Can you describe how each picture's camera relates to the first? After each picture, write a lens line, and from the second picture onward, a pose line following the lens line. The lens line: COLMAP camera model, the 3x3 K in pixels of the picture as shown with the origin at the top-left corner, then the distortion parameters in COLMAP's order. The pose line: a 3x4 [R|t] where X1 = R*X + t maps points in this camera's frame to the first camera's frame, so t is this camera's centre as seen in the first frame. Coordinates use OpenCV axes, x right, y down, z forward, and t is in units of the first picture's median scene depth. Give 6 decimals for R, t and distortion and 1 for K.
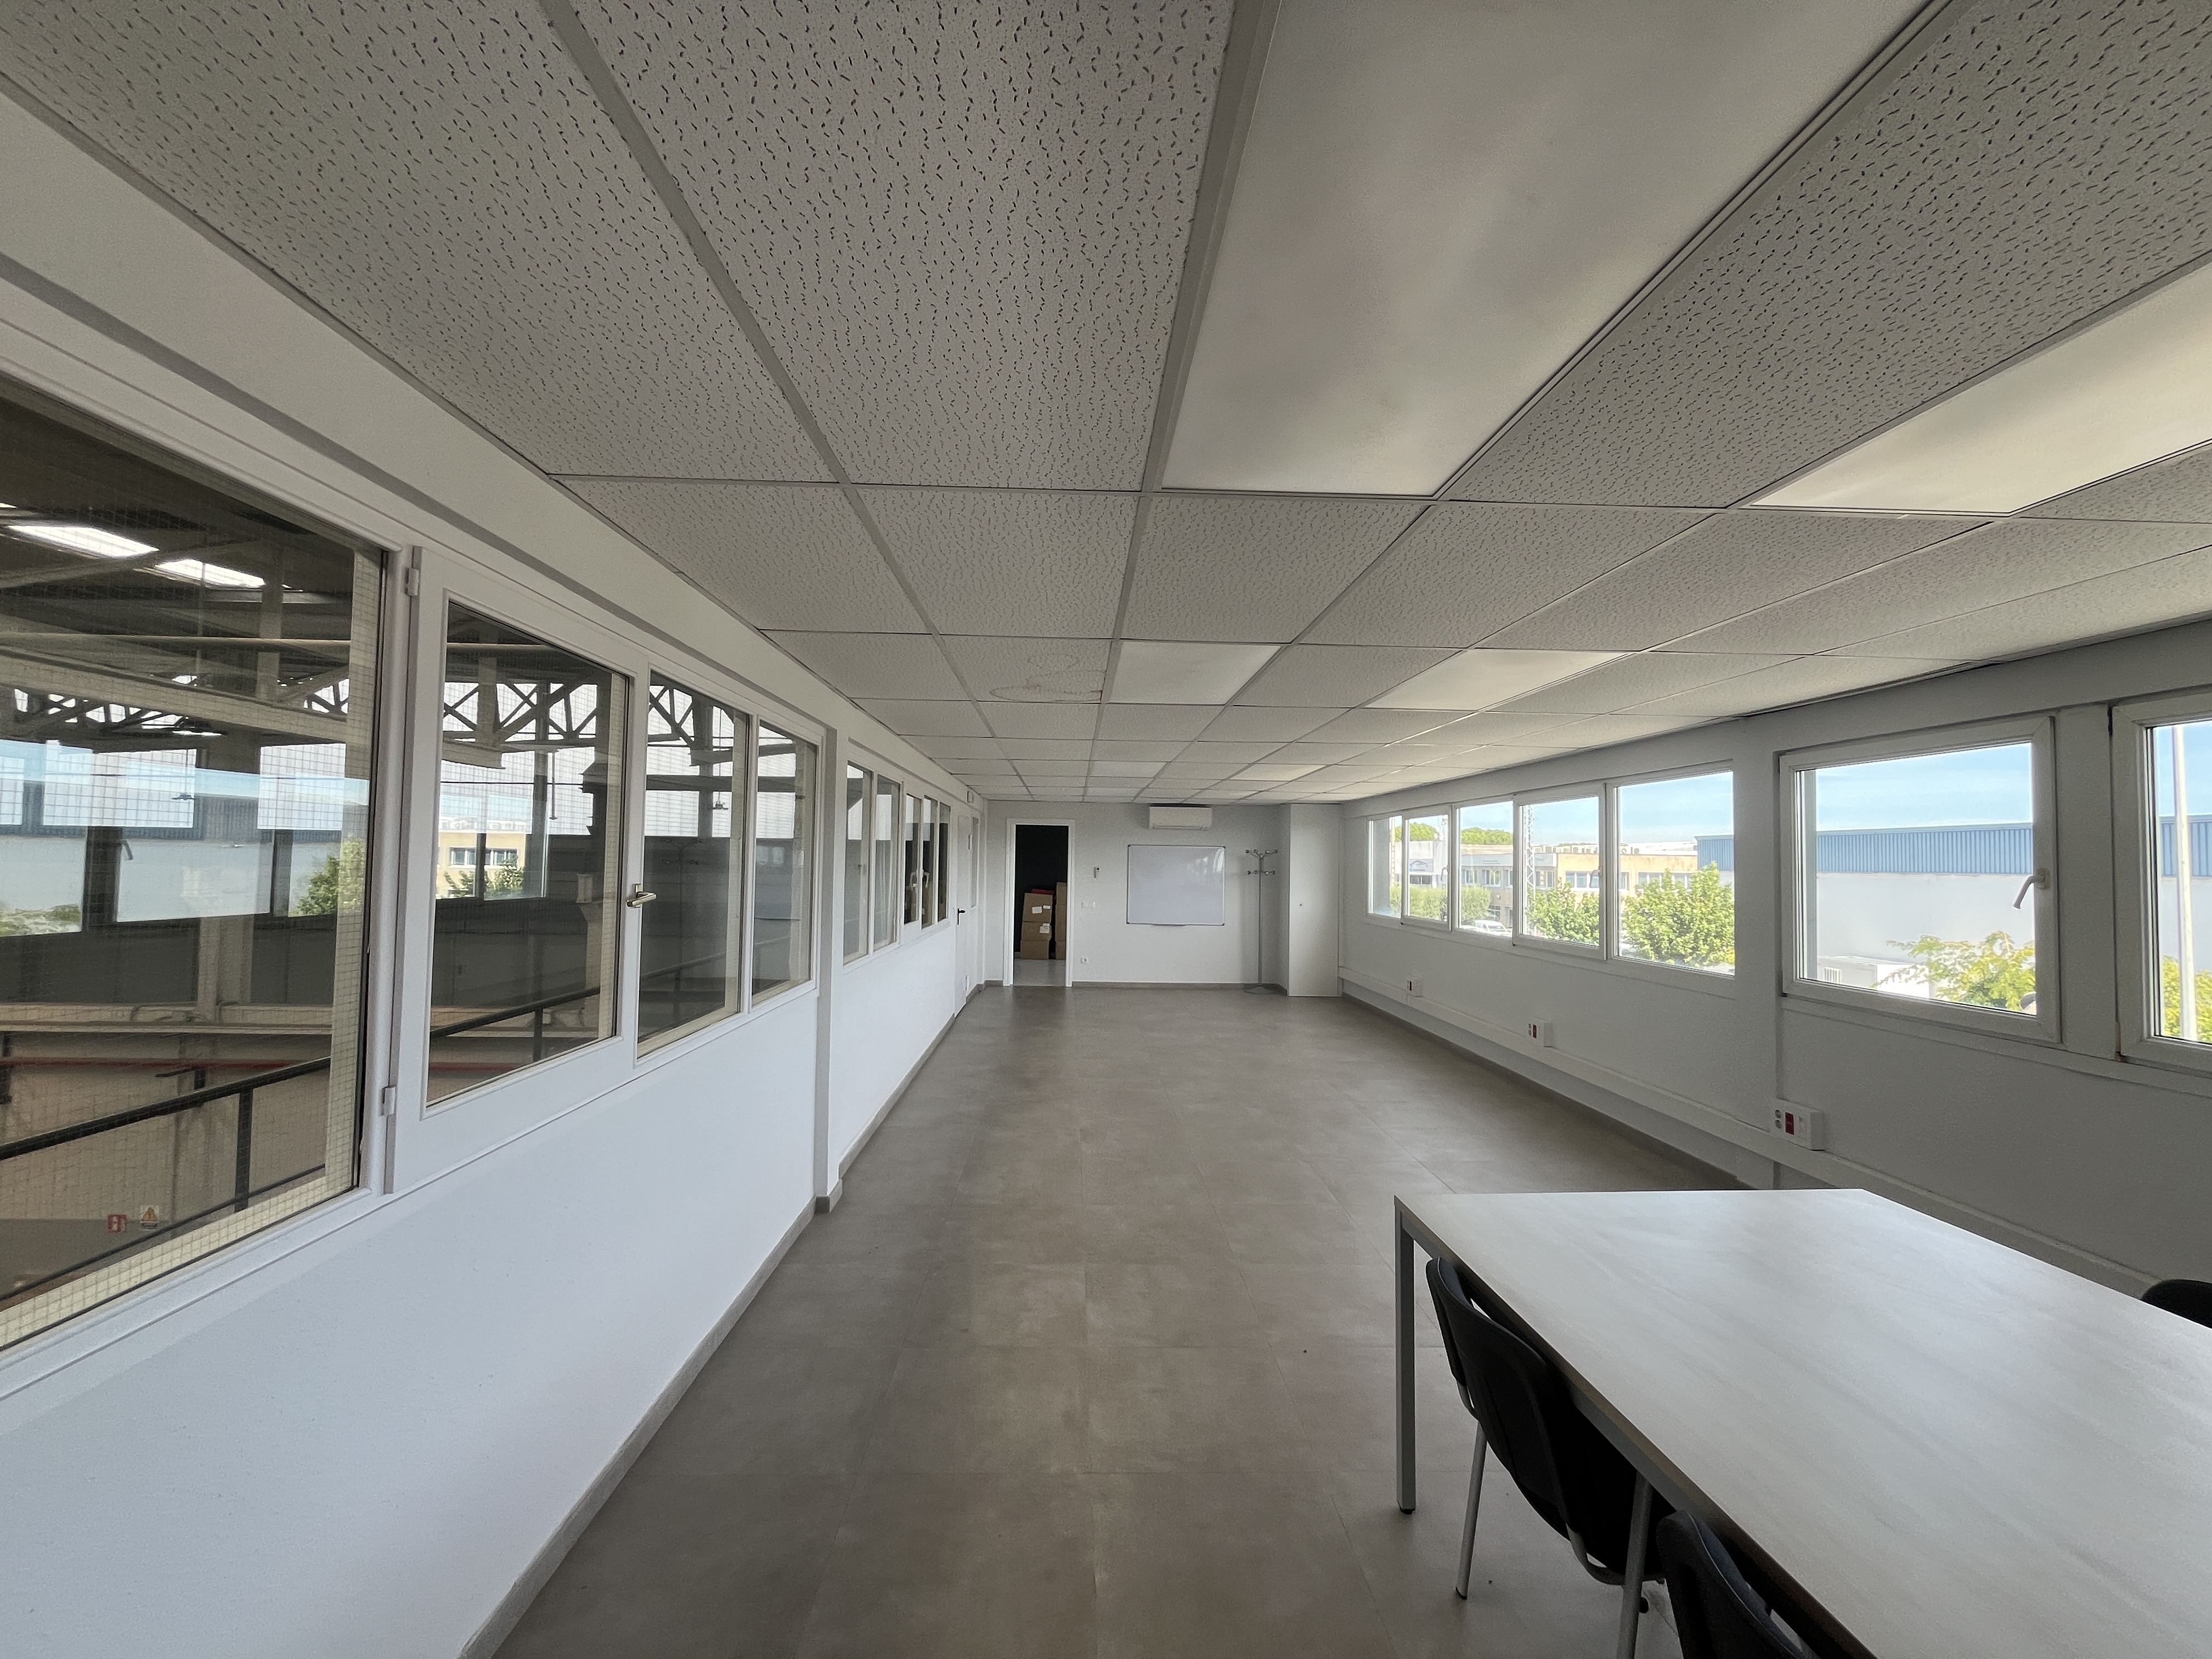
lens RADIAL K [[902.5, 0, 1106.0], [0, 902.5, 829.5], [0, 0, 1]] dist [-0.001207, -0.000174]
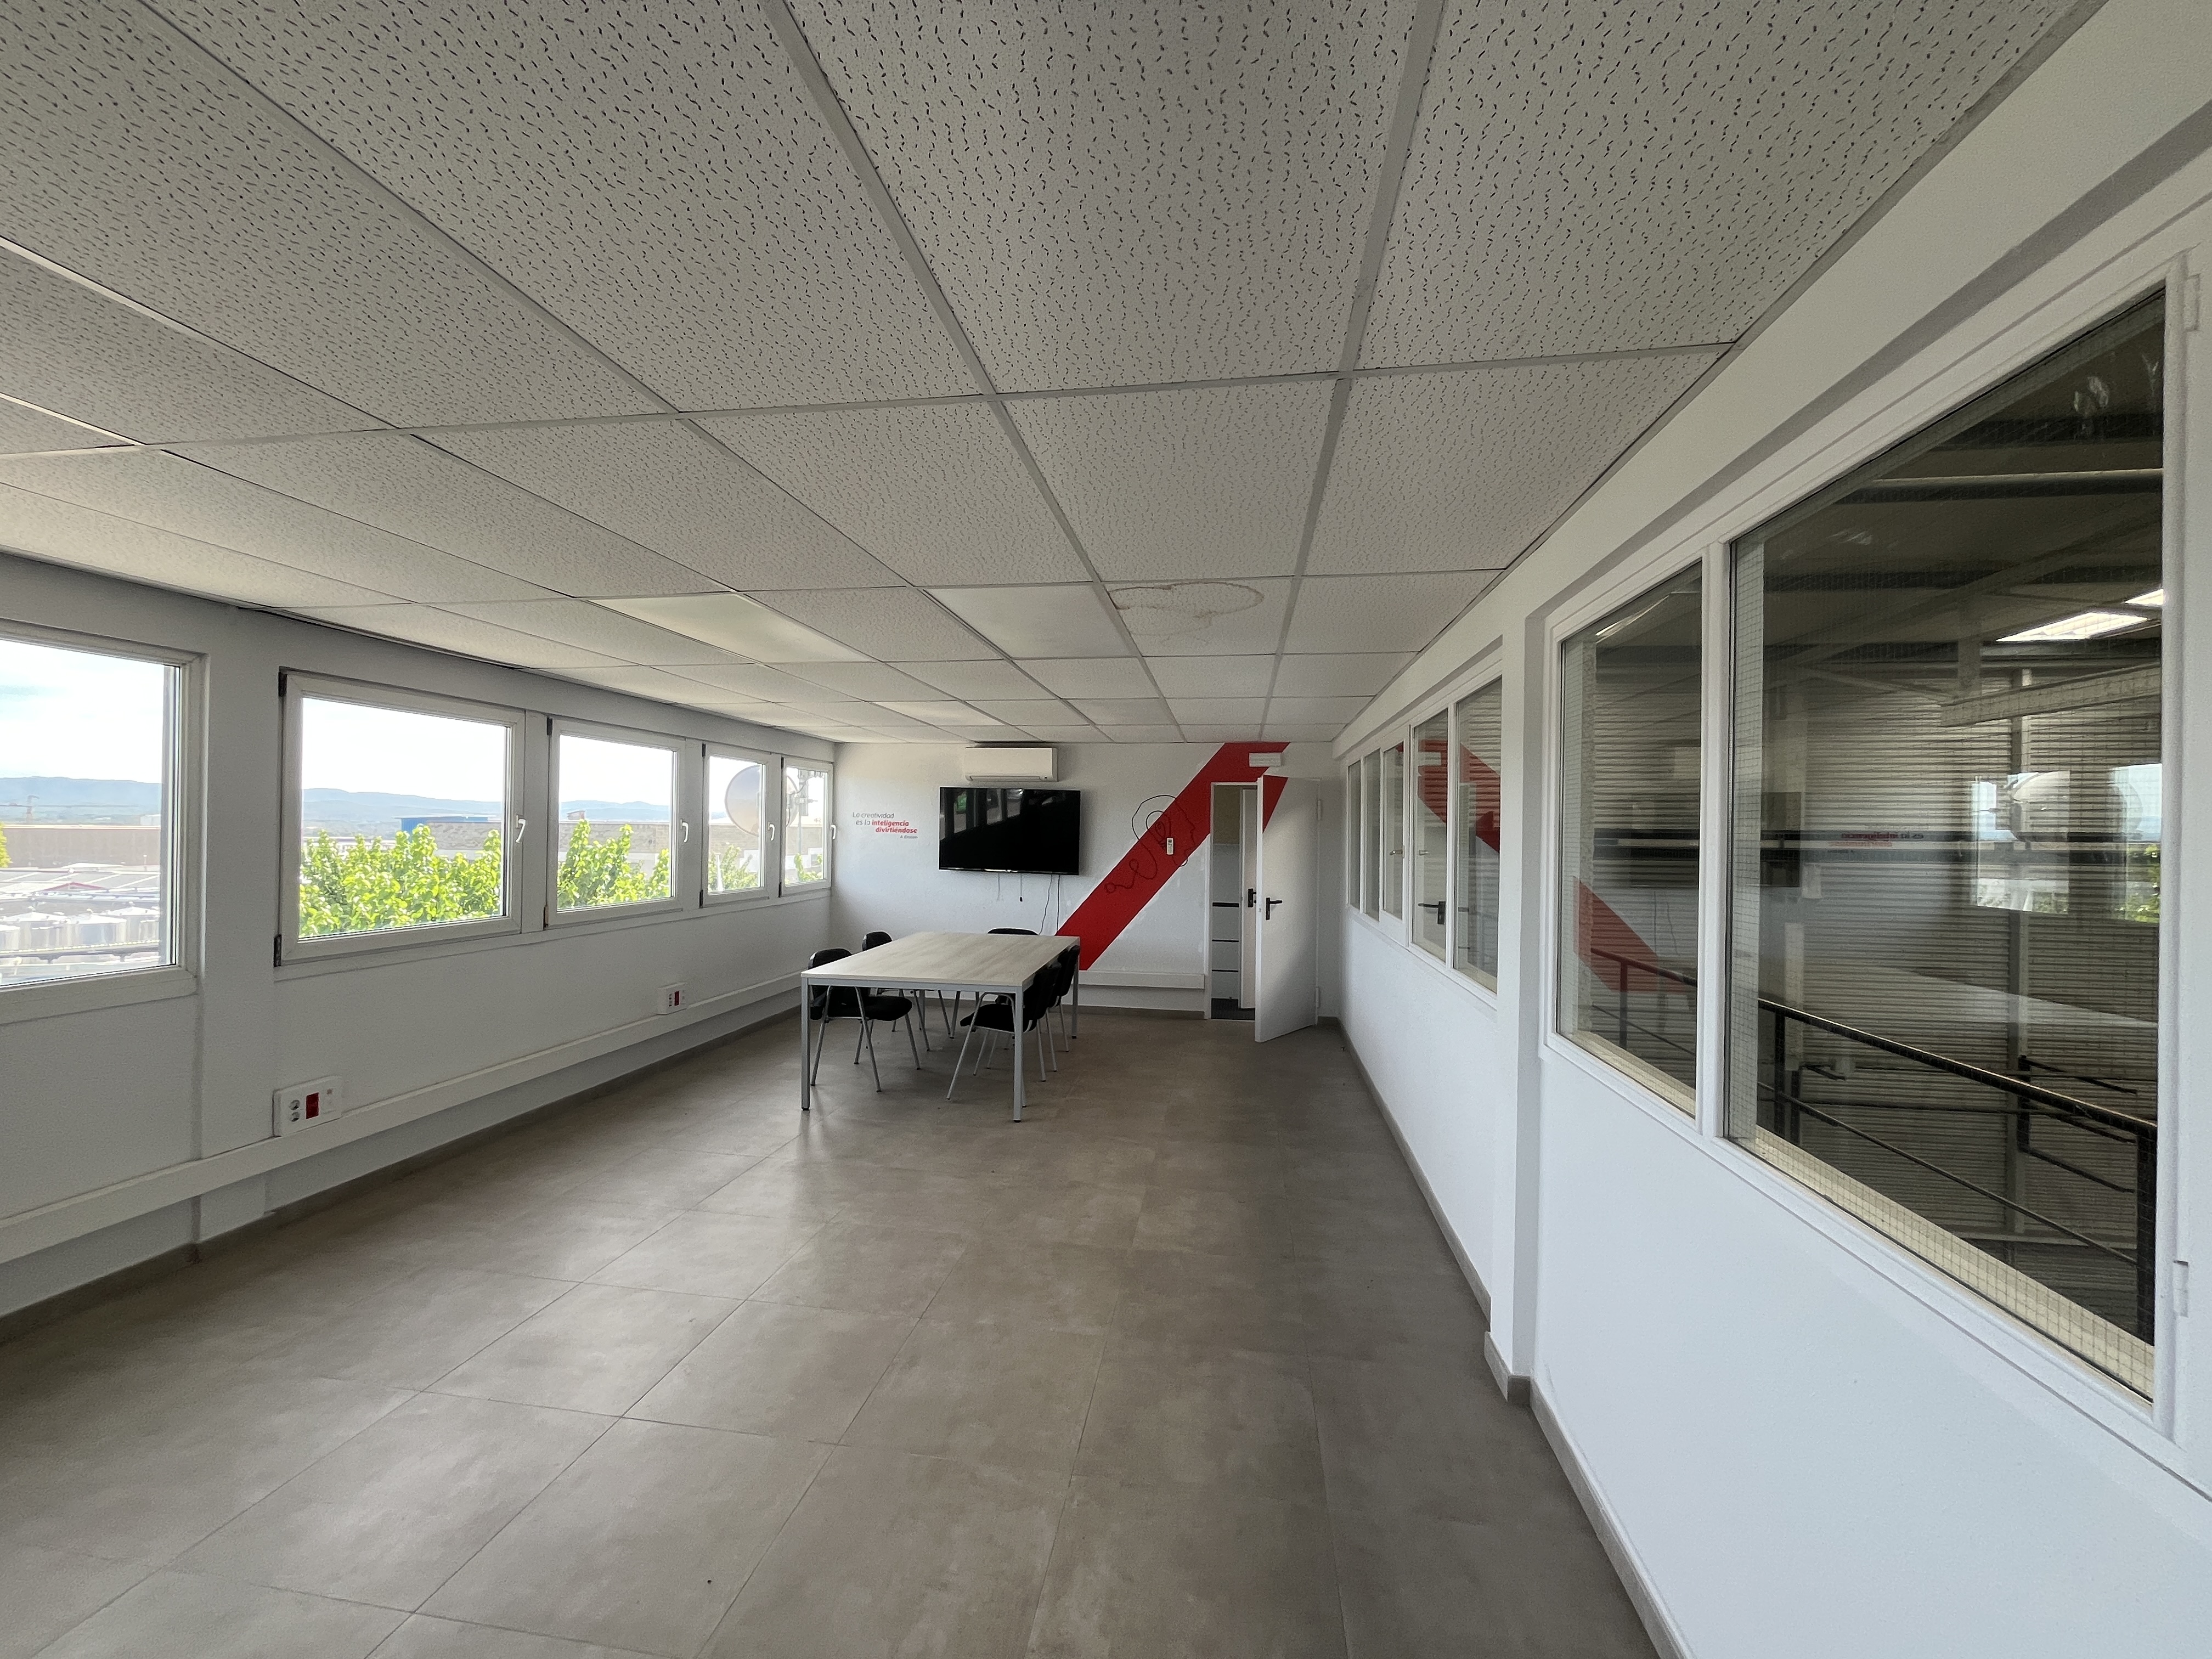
lens RADIAL K [[902.5, 0, 1106.0], [0, 902.5, 829.5], [0, 0, 1]] dist [-0.001207, -0.000174]
pose [[-0.982844, -0.025765, 0.182631, -0.139062], [-0.032451, 0.998904, -0.033718, 0.065137], [-0.181562, -0.039066, -0.982603, 1.697956]]
